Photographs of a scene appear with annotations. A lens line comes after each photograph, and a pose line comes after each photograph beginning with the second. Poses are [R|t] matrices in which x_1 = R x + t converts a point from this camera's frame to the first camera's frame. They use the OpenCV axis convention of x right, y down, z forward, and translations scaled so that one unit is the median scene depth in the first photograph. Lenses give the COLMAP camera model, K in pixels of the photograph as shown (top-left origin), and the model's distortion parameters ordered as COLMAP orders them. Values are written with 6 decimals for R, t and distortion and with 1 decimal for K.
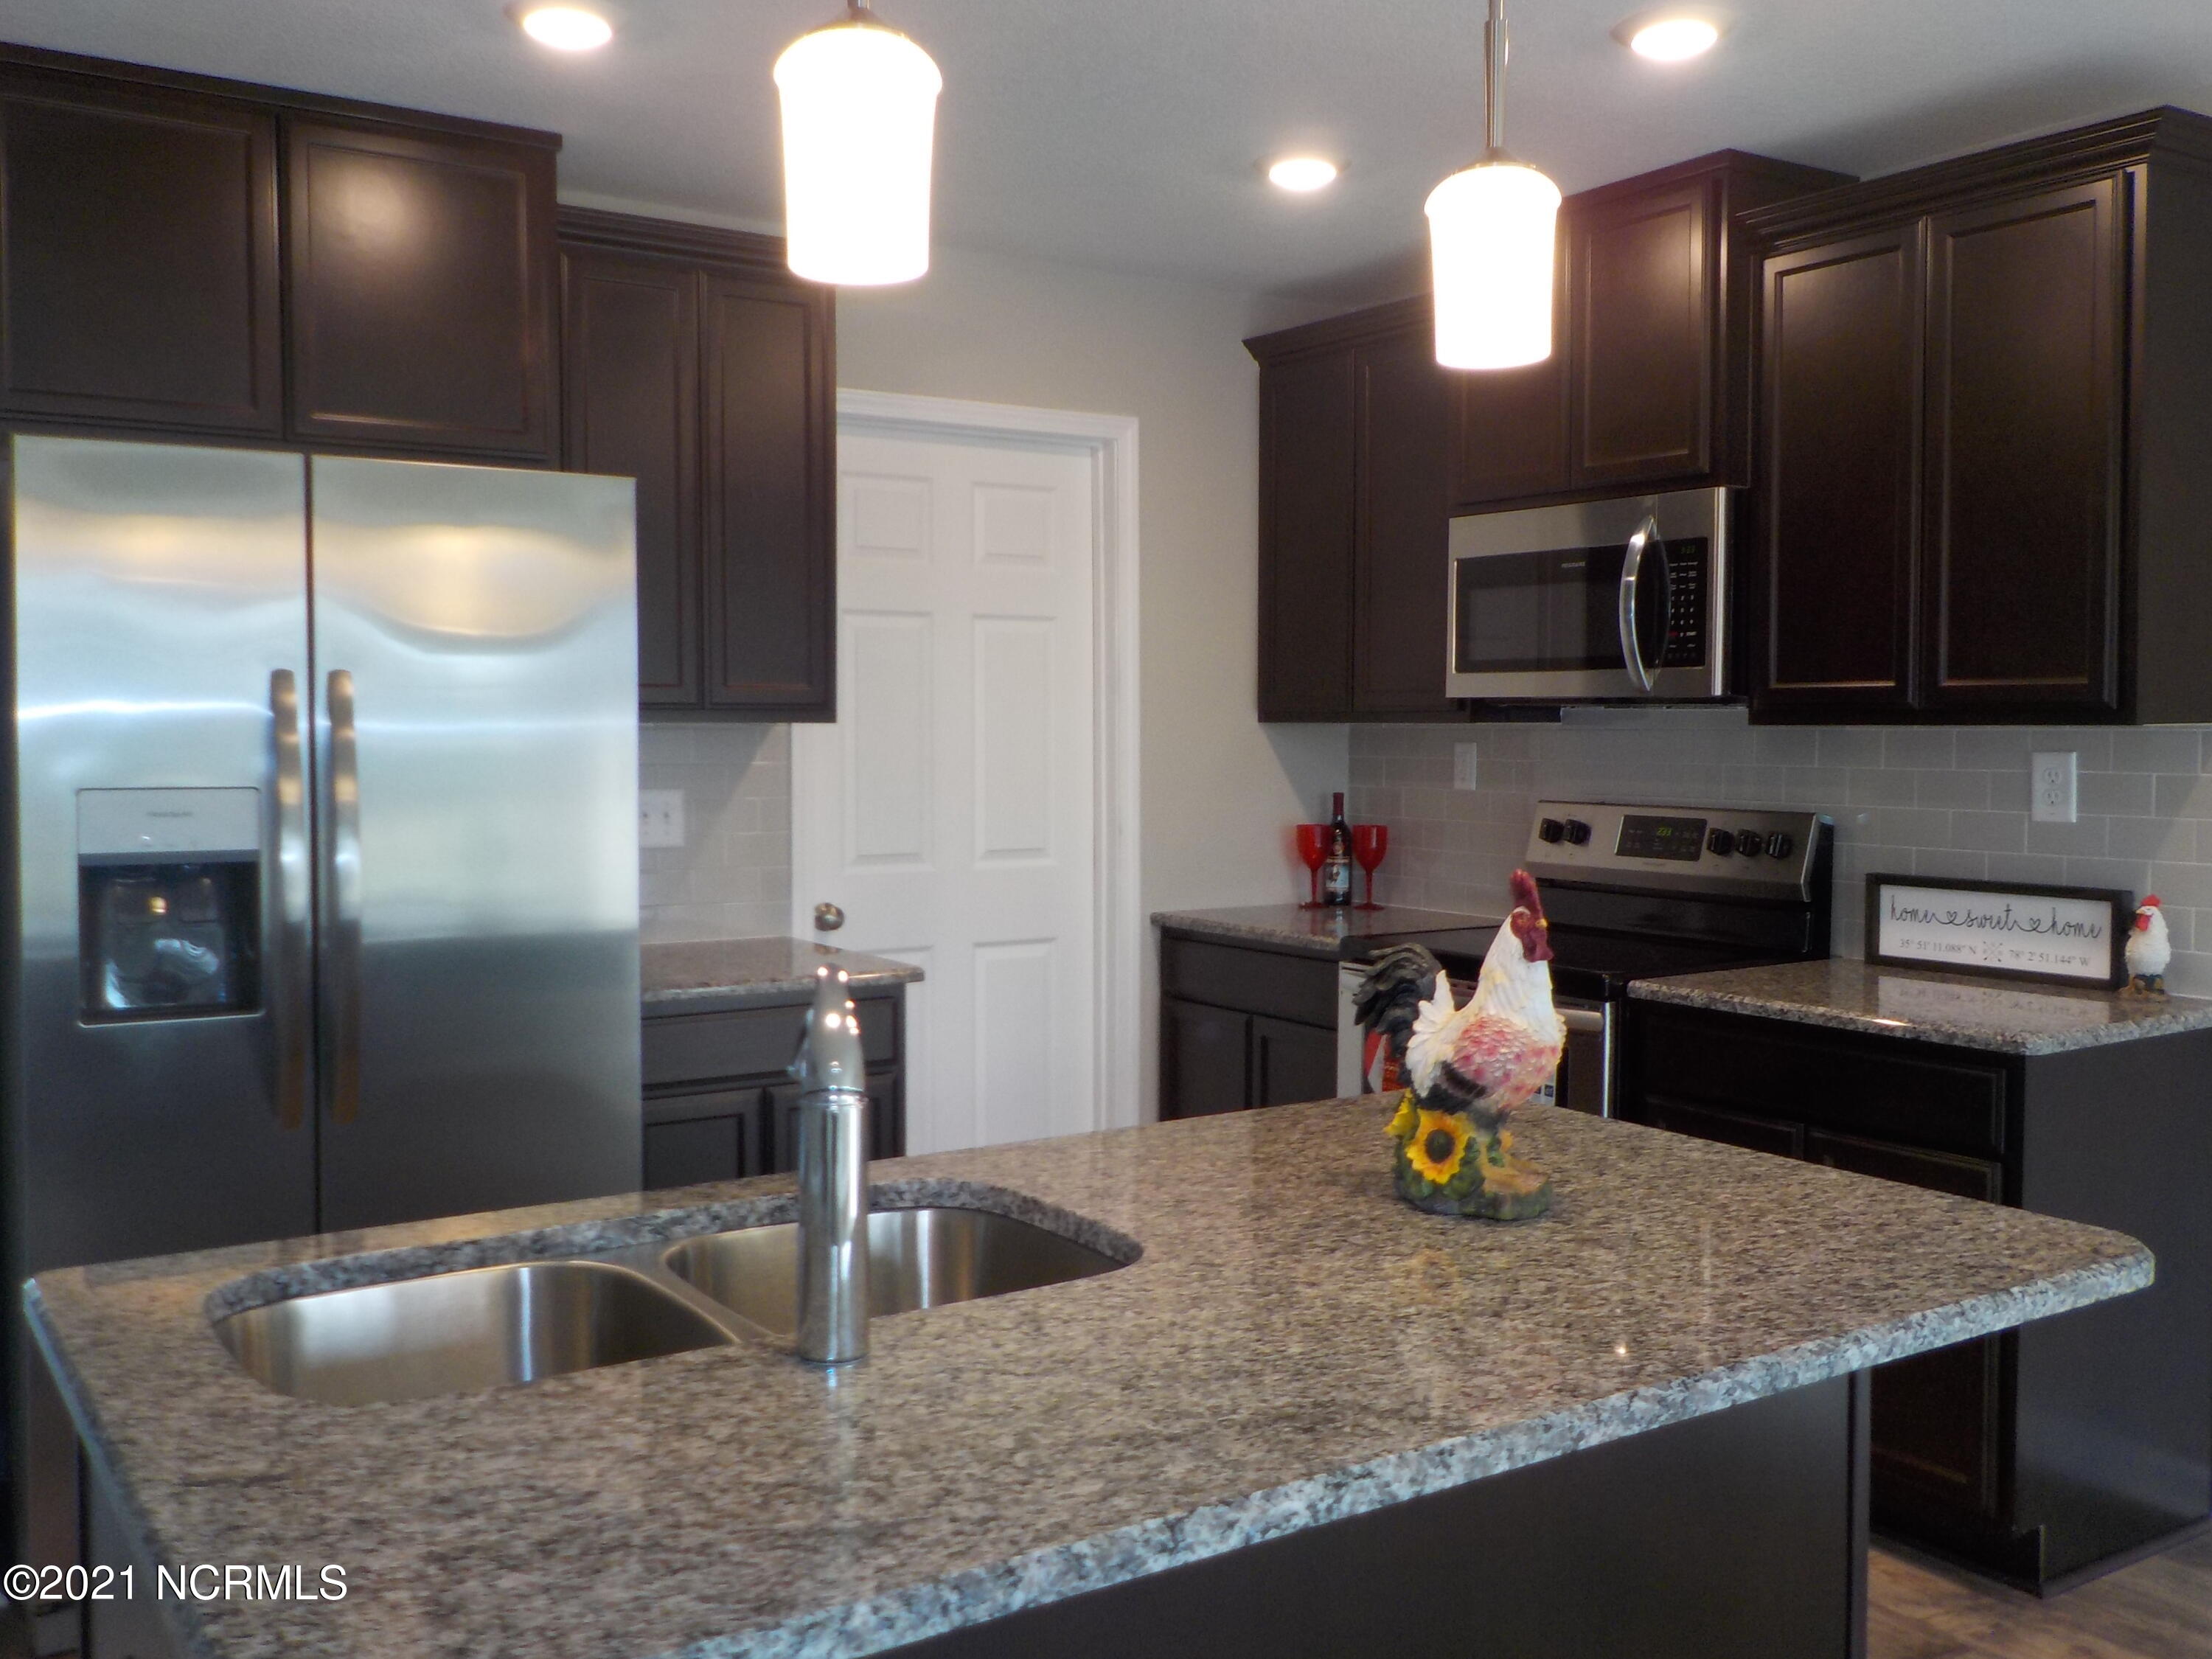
lens RADIAL K [[2025.0, 0, 1105.7], [0, 2025.0, 824.6], [0, 0, 1]] dist [0.007796, 0.000000]
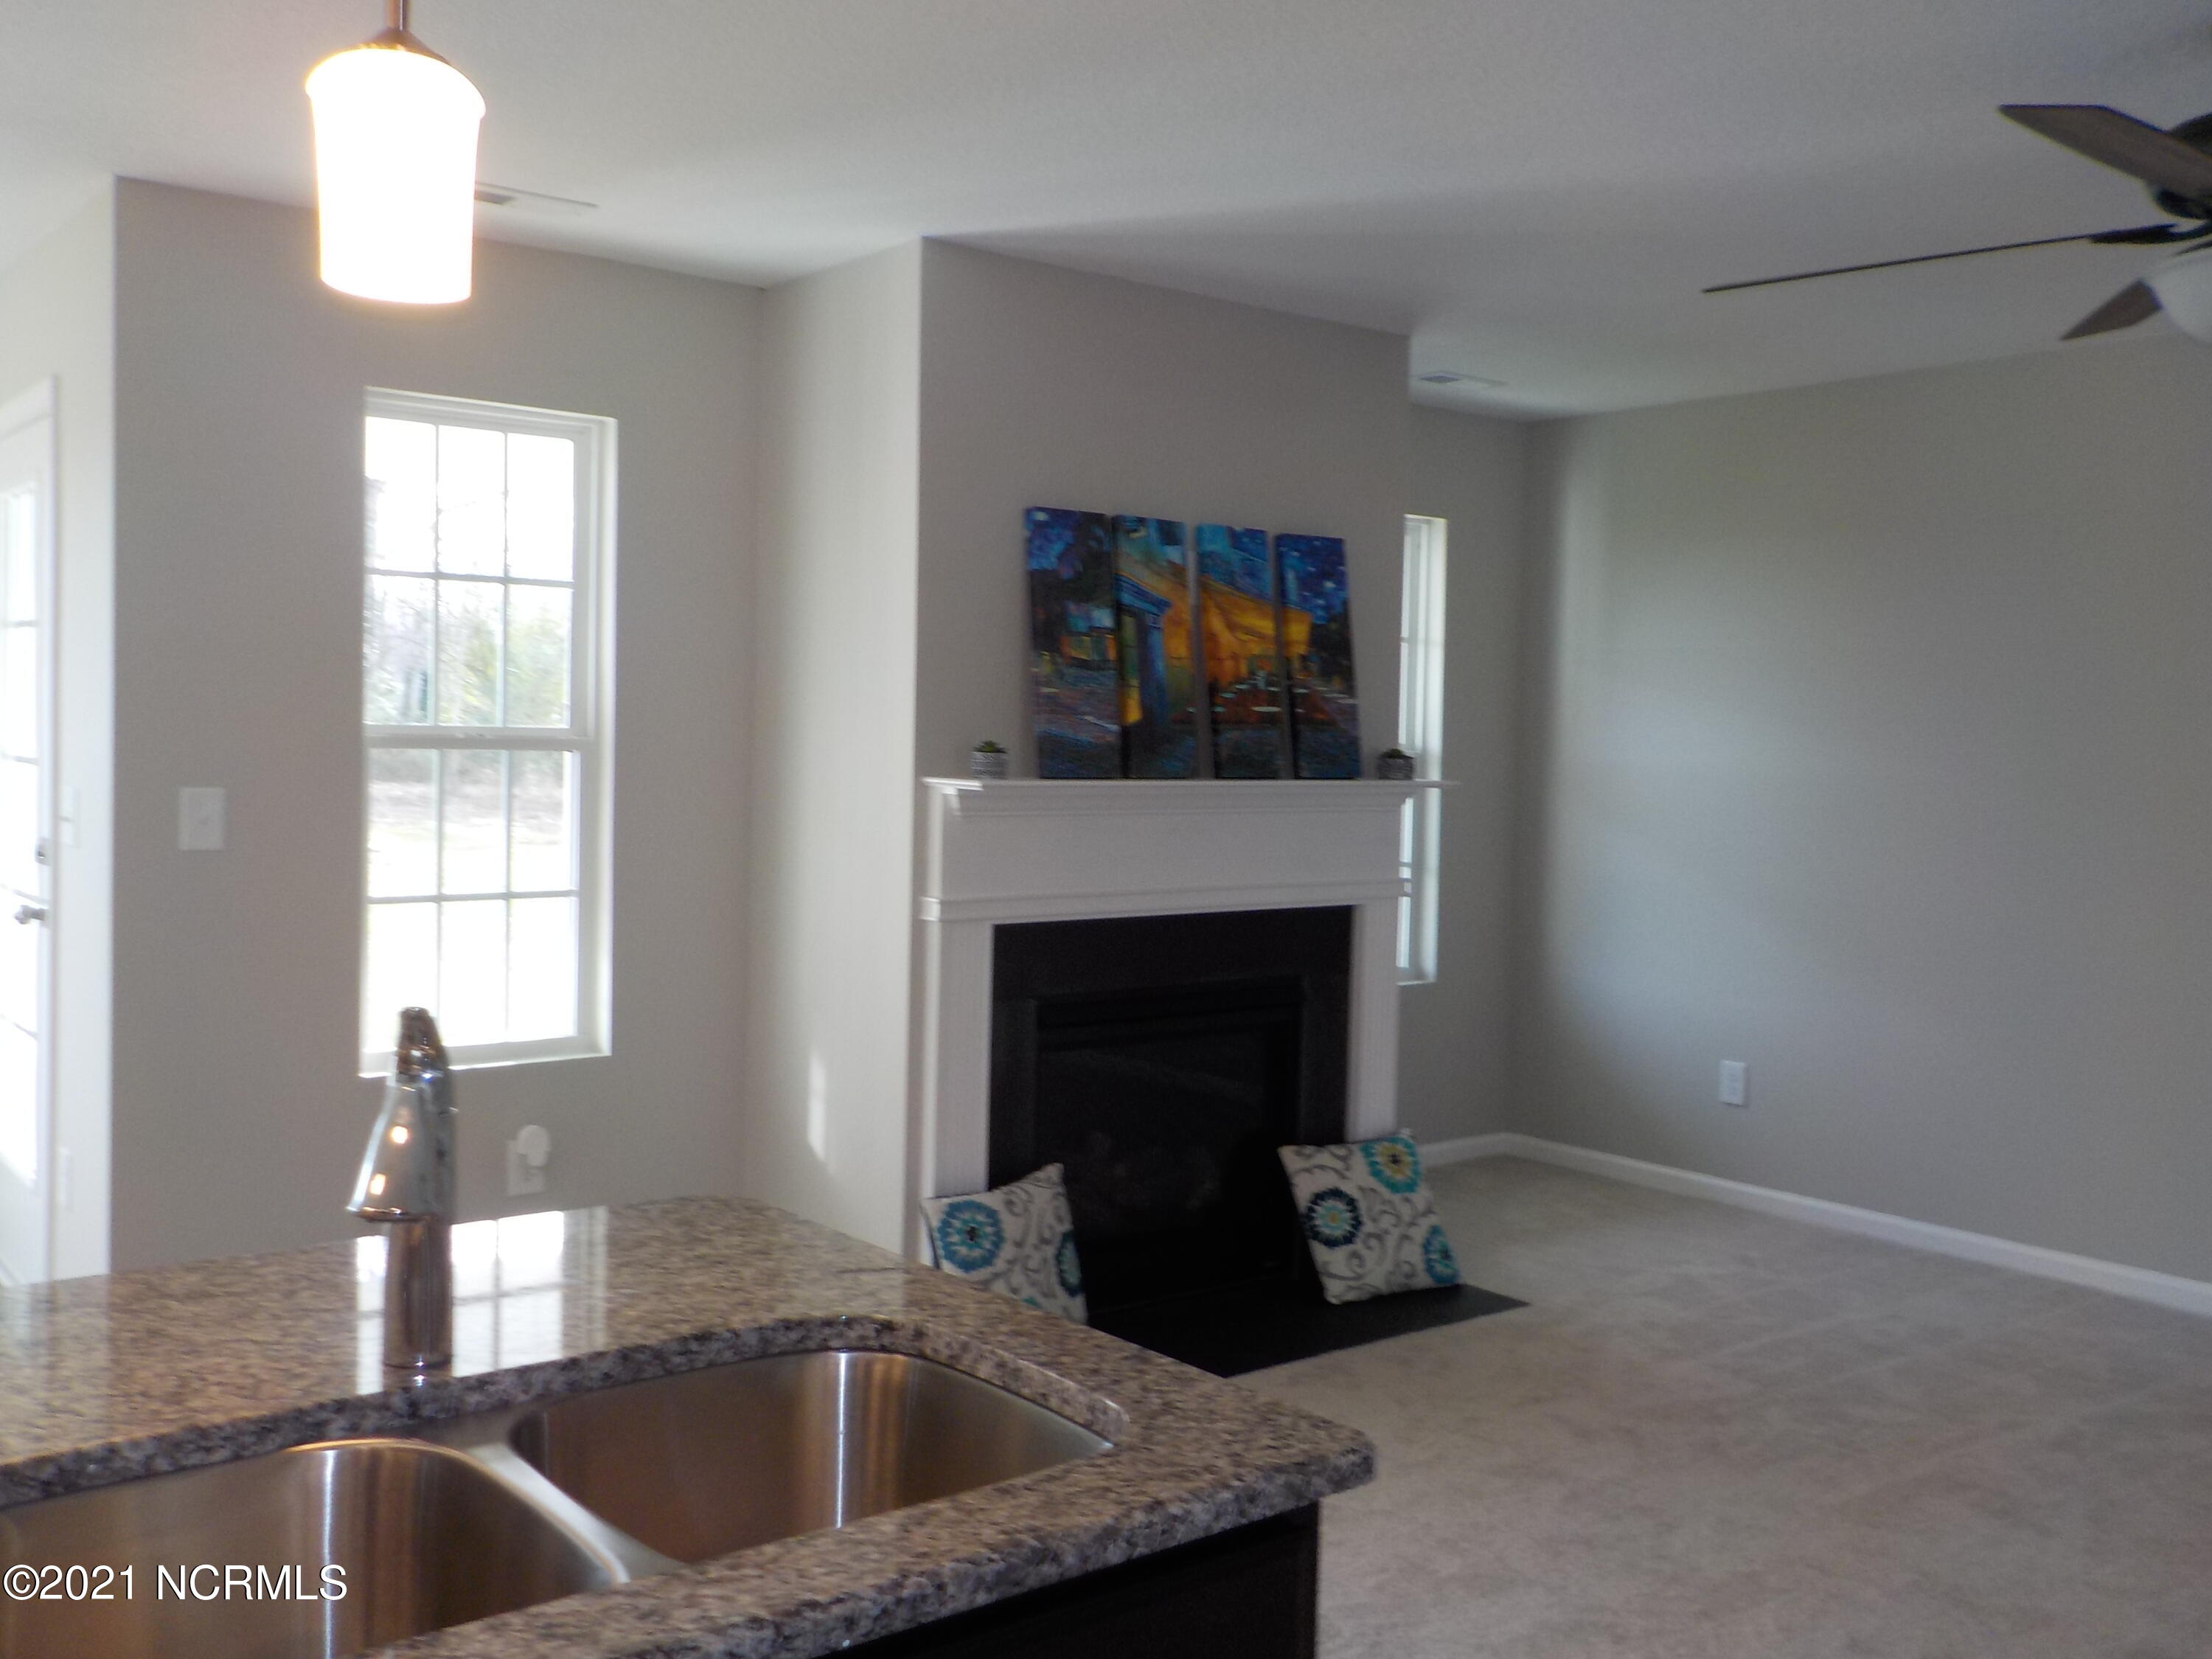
lens RADIAL K [[2025.0, 0, 1108.3], [0, 2025.0, 838.0], [0, 0, 1]] dist [0.007796, 0.000000]
pose [[-0.995838, -0.027357, -0.086937, -0.426063], [-0.036151, 0.994204, 0.101247, -0.129077], [0.083663, 0.103969, -0.991055, 2.230863]]
